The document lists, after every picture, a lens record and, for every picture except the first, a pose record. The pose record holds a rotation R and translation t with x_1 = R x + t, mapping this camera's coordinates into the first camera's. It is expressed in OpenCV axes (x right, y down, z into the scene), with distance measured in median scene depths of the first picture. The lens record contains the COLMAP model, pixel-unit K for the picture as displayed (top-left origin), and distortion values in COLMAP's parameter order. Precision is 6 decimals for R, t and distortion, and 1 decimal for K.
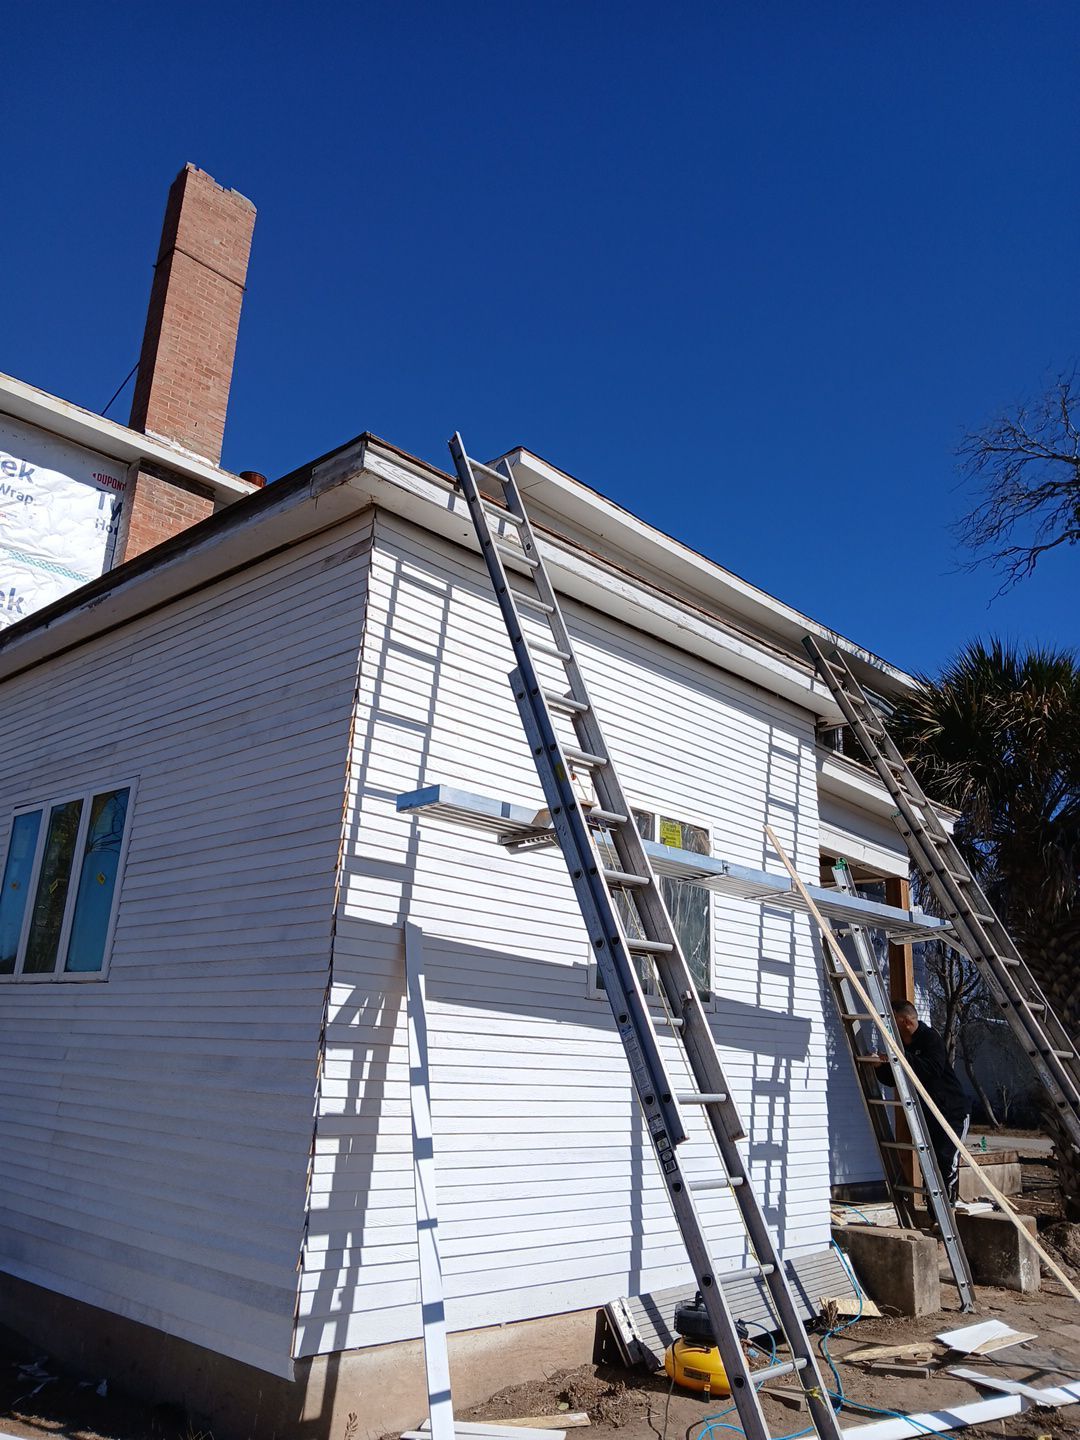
lens RADIAL K [[1127.6, 0, 526.9], [0, 1127.6, 717.2], [0, 0, 1]] dist [0.118851, -0.295579]
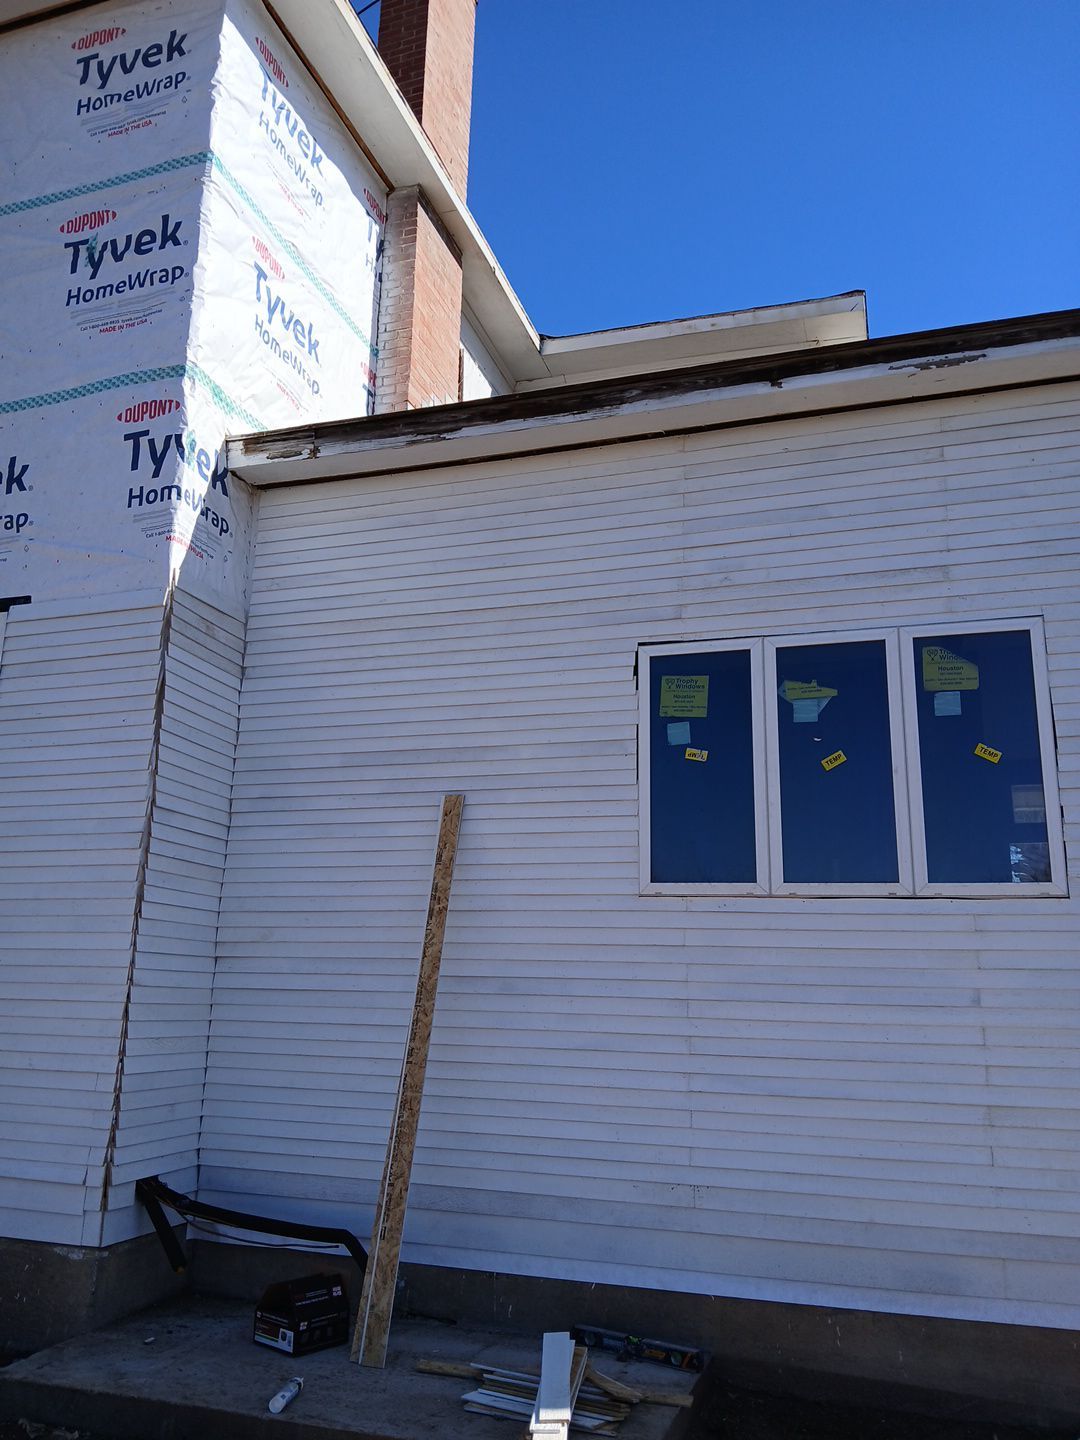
lens RADIAL K [[1121.6, 0, 517.7], [0, 1121.6, 713.9], [0, 0, 1]] dist [0.078114, -0.163498]
pose [[0.898639, 0.083690, 0.430632, -0.884694], [-0.110484, 0.993169, 0.037543, 0.114265], [-0.424548, -0.081315, 0.901747, 0.455401]]
